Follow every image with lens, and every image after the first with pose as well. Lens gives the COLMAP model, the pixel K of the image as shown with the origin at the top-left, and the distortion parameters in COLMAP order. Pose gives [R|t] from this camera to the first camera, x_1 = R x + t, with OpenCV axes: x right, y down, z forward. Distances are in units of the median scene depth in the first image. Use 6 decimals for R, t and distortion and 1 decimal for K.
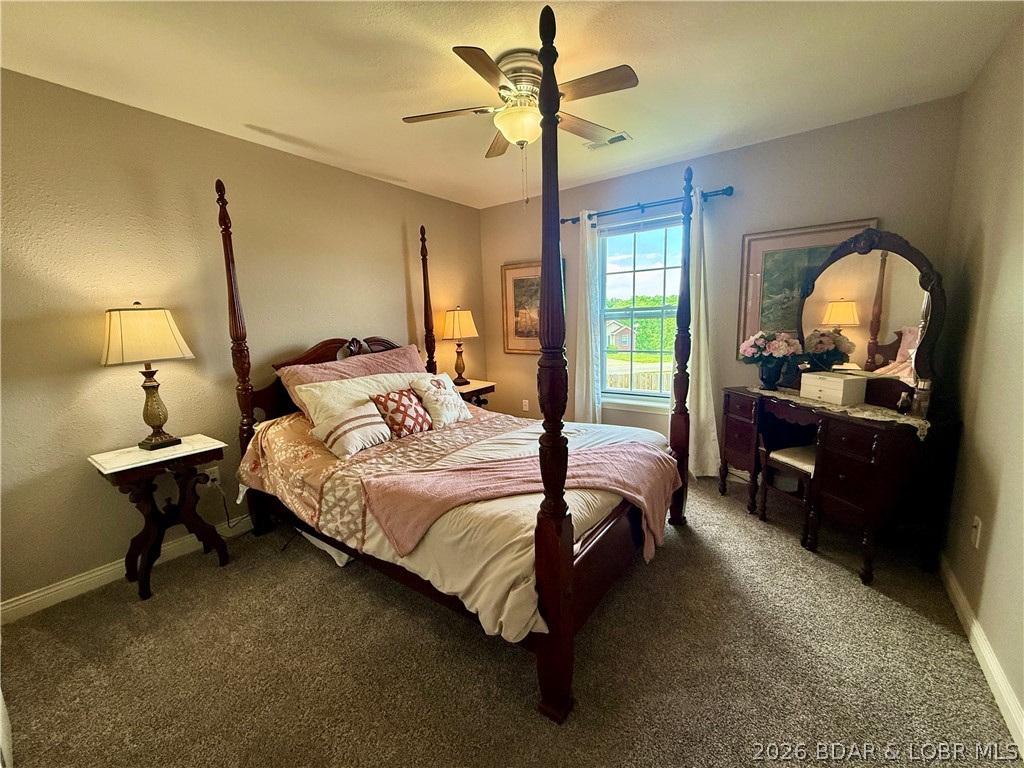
lens RADIAL K [[409.6, 0, 515.5], [0, 409.6, 385.0], [0, 0, 1]] dist [-0.000310, 0.000553]
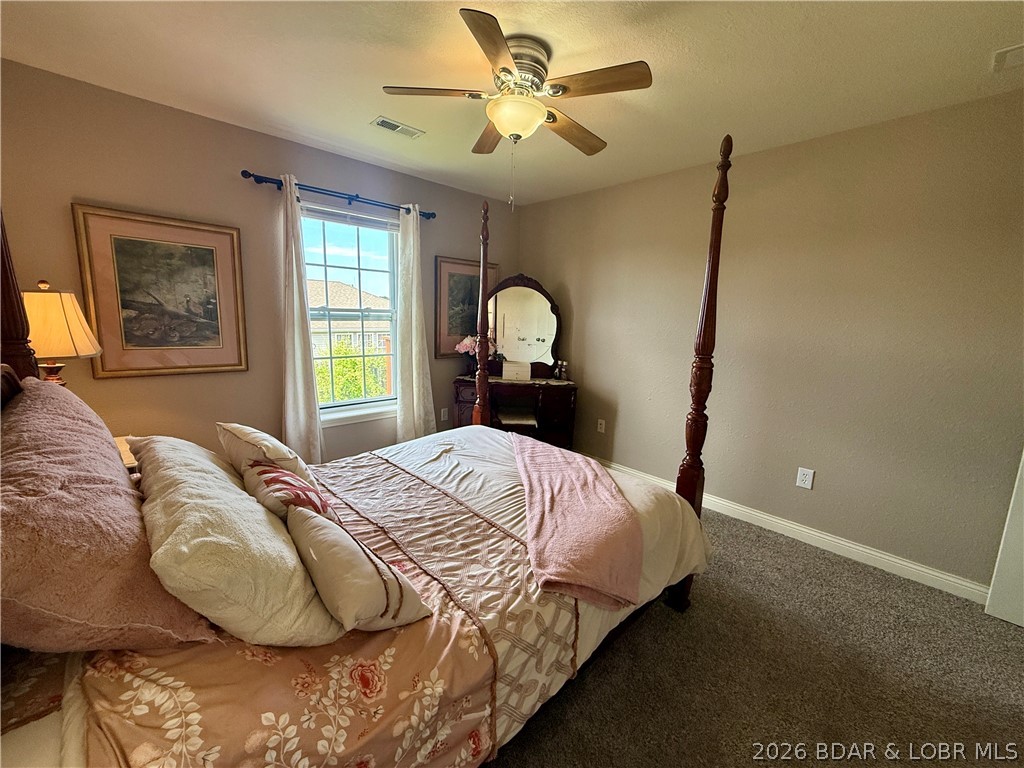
lens RADIAL K [[409.6, 0, 513.4], [0, 409.6, 380.6], [0, 0, 1]] dist [-0.000310, 0.000553]
pose [[0.181623, -0.119006, 0.976141, -0.643378], [0.119967, 0.987917, 0.098120, -0.095934], [-0.976023, 0.099284, 0.193706, 0.596962]]
